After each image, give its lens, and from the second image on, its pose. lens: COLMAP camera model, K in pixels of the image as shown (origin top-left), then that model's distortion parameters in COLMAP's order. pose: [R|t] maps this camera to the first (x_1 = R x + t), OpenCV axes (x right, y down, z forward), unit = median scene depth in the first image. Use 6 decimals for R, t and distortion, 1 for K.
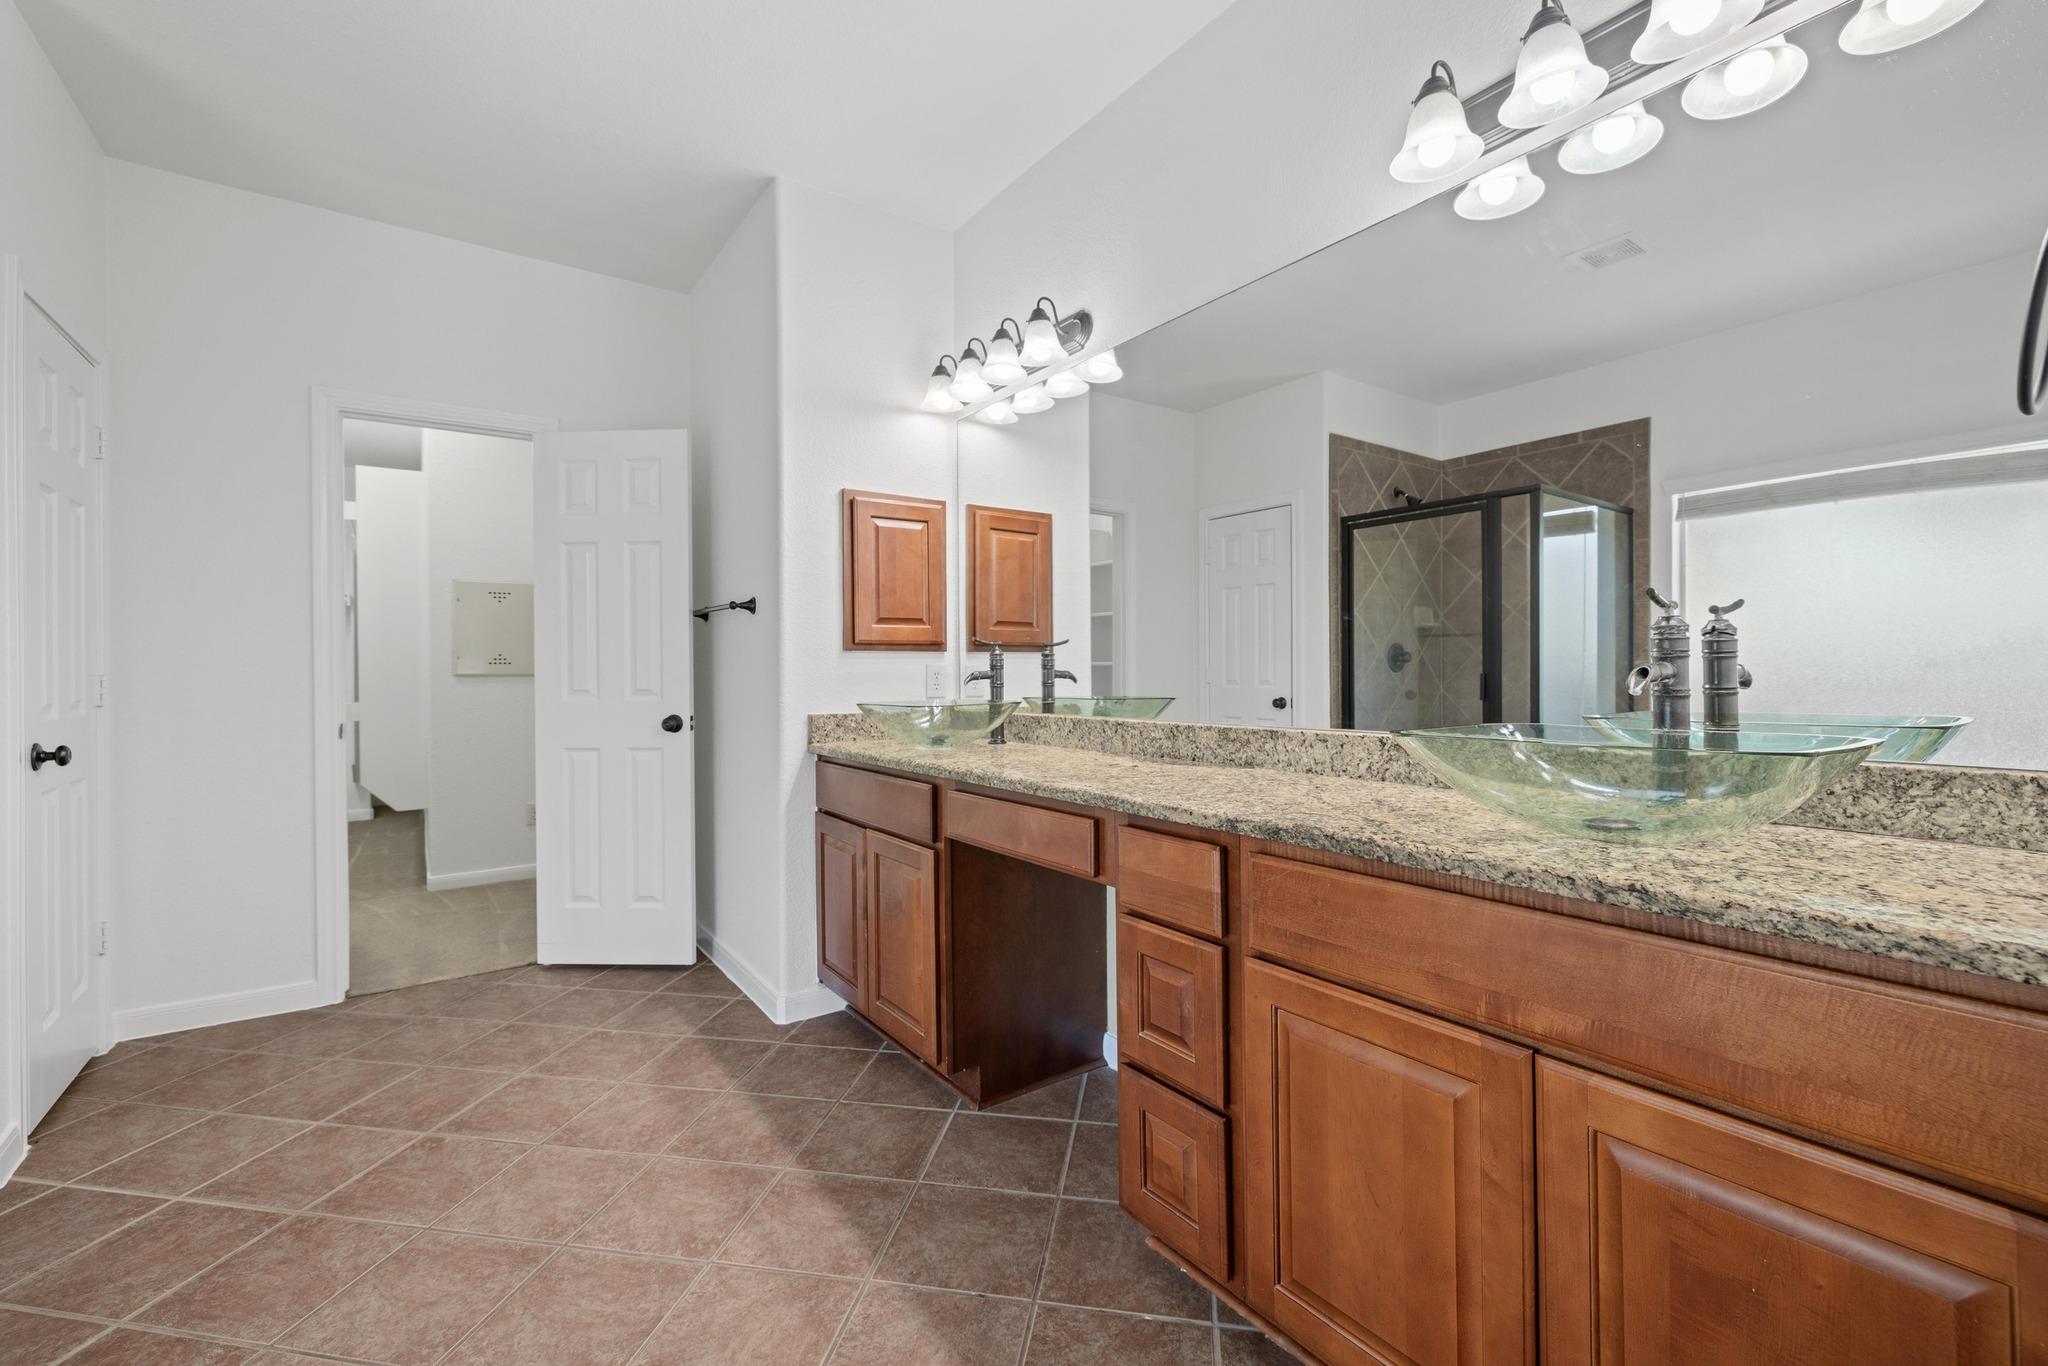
lens RADIAL K [[870.2, 0, 1021.4], [0, 870.2, 674.8], [0, 0, 1]] dist [-0.001295, 0.000582]
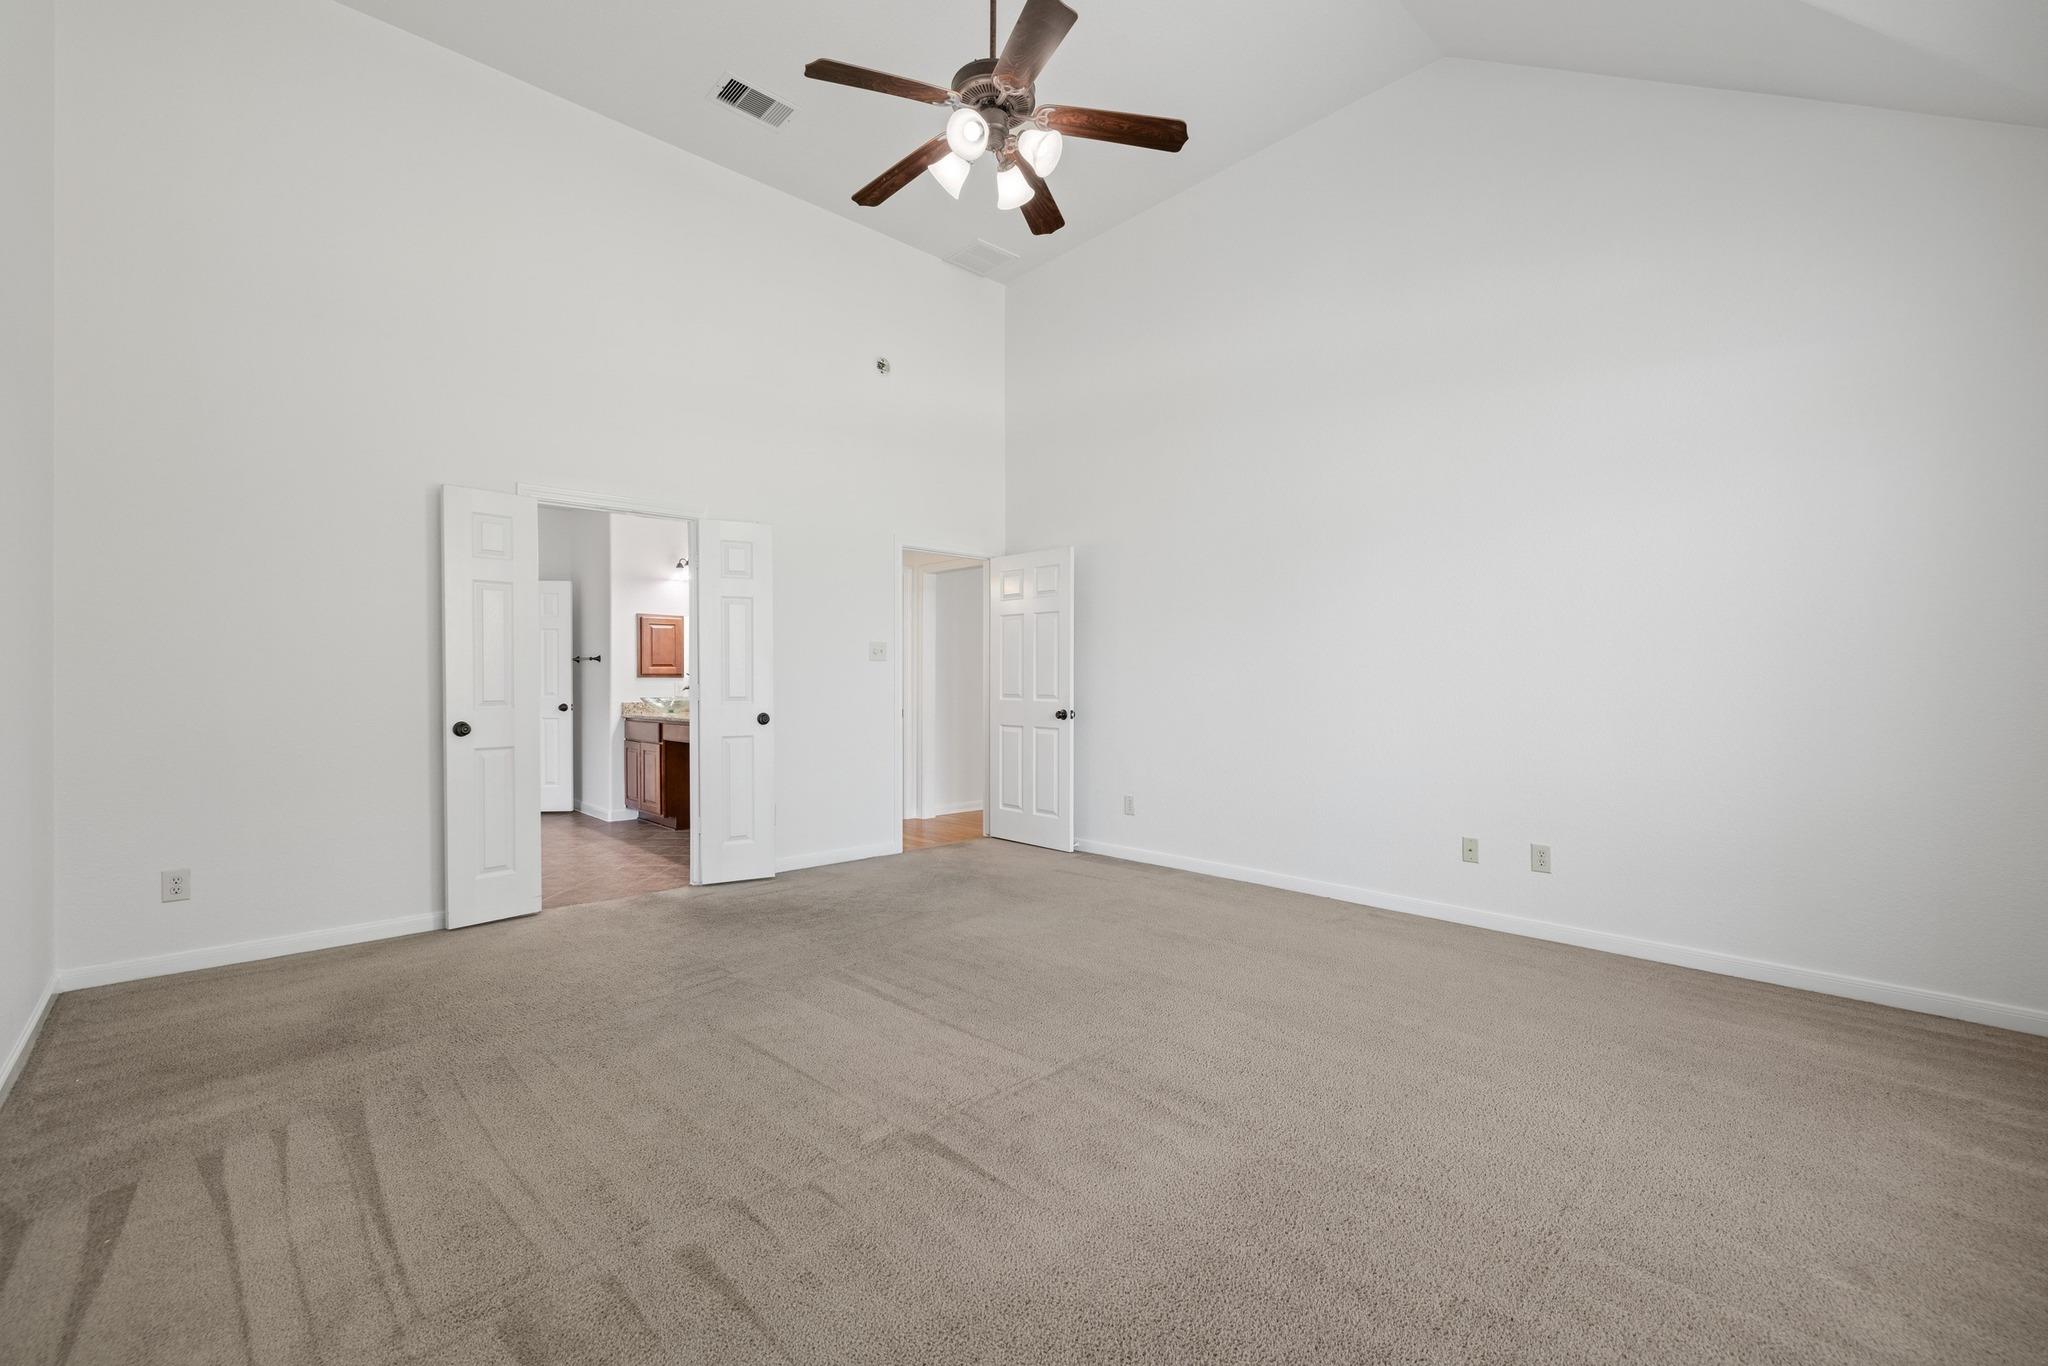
lens RADIAL K [[870.2, 0, 1079.4], [0, 870.2, 685.2], [0, 0, 1]] dist [-0.001295, 0.000582]
pose [[0.985912, -0.001429, 0.167261, 0.624451], [0.003620, 0.999912, -0.012798, 0.031712], [-0.167228, 0.013223, 0.985830, -1.665978]]
